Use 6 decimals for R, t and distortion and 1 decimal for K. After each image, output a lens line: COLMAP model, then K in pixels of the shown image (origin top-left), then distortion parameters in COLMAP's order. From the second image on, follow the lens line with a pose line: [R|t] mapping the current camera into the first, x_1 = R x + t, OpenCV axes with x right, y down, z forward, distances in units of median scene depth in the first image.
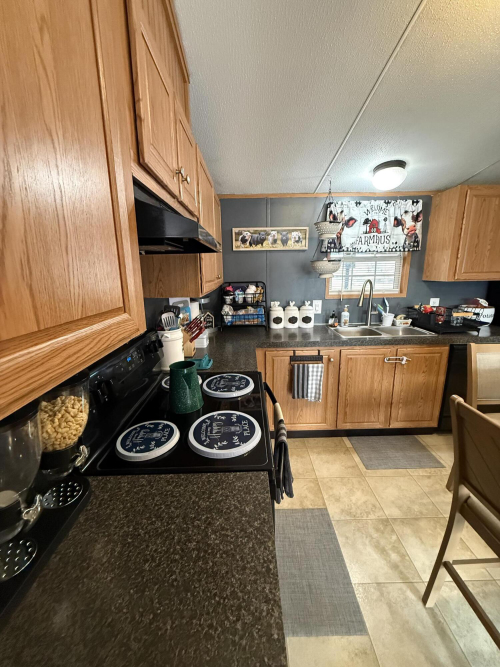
lens RADIAL K [[264.9, 0, 249.9], [0, 264.9, 333.3], [0, 0, 1]] dist [0.001255, 0.000164]
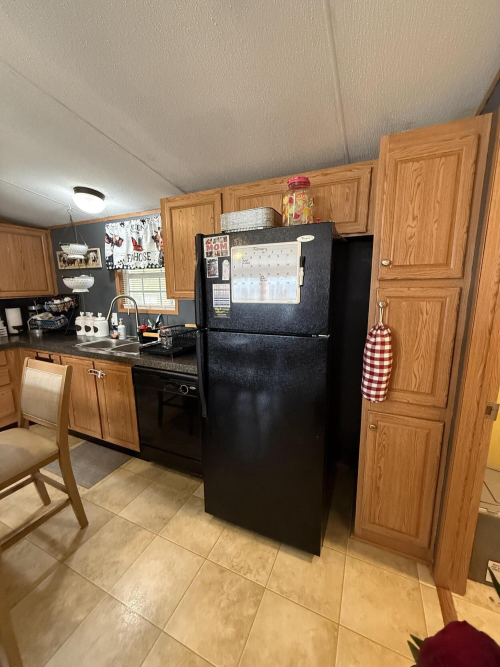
lens RADIAL K [[264.9, 0, 249.9], [0, 264.9, 333.7], [0, 0, 1]] dist [0.001255, 0.000164]
pose [[0.902154, 0.088426, -0.422255, 1.316012], [-0.108312, 0.993844, -0.023284, -0.079881], [0.417597, 0.066741, 0.906178, 0.266794]]
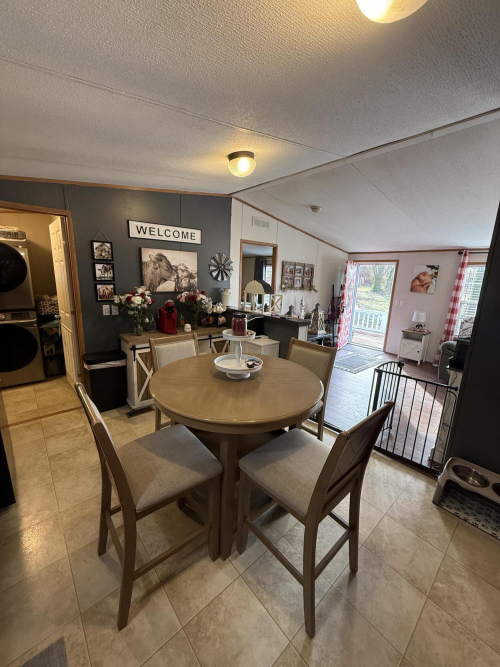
lens RADIAL K [[264.9, 0, 248.3], [0, 264.9, 332.0], [0, 0, 1]] dist [0.001255, 0.000164]
pose [[-0.647870, -0.165069, 0.743651, 0.148978], [0.146040, 0.931215, 0.333934, -0.184351], [-0.747621, 0.324949, -0.579199, 0.661148]]
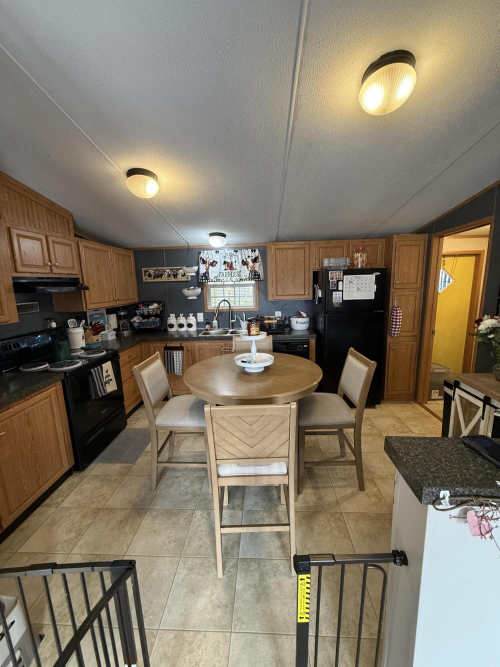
lens RADIAL K [[264.9, 0, 250.9], [0, 264.9, 333.3], [0, 0, 1]] dist [0.001255, 0.000164]
pose [[0.997365, 0.004134, -0.072433, 0.701086], [-0.007646, 0.998805, -0.048274, 0.068175], [0.072147, 0.048701, 0.996204, -0.522327]]
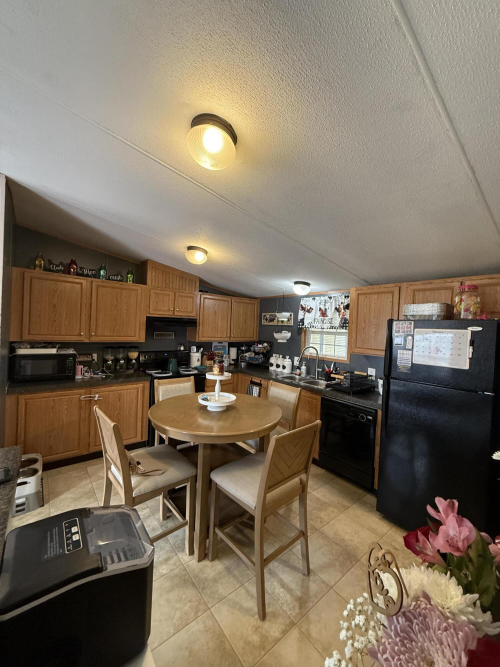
lens RADIAL K [[264.9, 0, 250.4], [0, 264.9, 333.5], [0, 0, 1]] dist [0.001255, 0.000164]
pose [[0.612703, 0.063369, -0.787769, 1.391293], [-0.236841, 0.965691, -0.106527, -0.029491], [0.753990, 0.251845, 0.606690, -0.193101]]
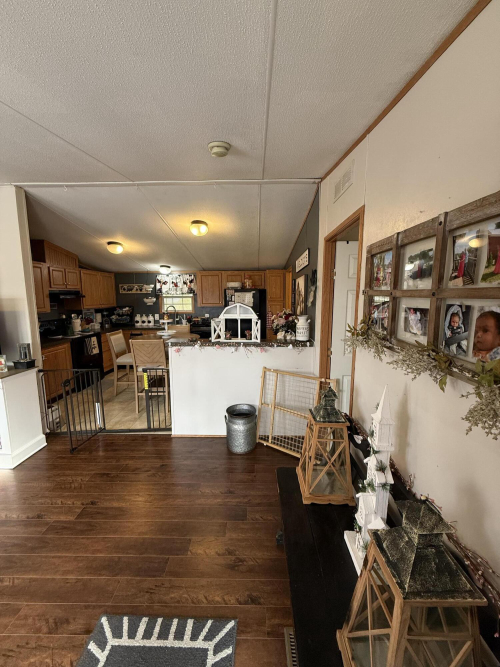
lens RADIAL K [[264.9, 0, 250.1], [0, 264.9, 333.0], [0, 0, 1]] dist [0.001255, 0.000164]
pose [[0.999027, 0.018469, -0.040038, 1.256829], [-0.022257, 0.995100, -0.096333, 0.265642], [0.038062, 0.097131, 0.994544, -1.370512]]
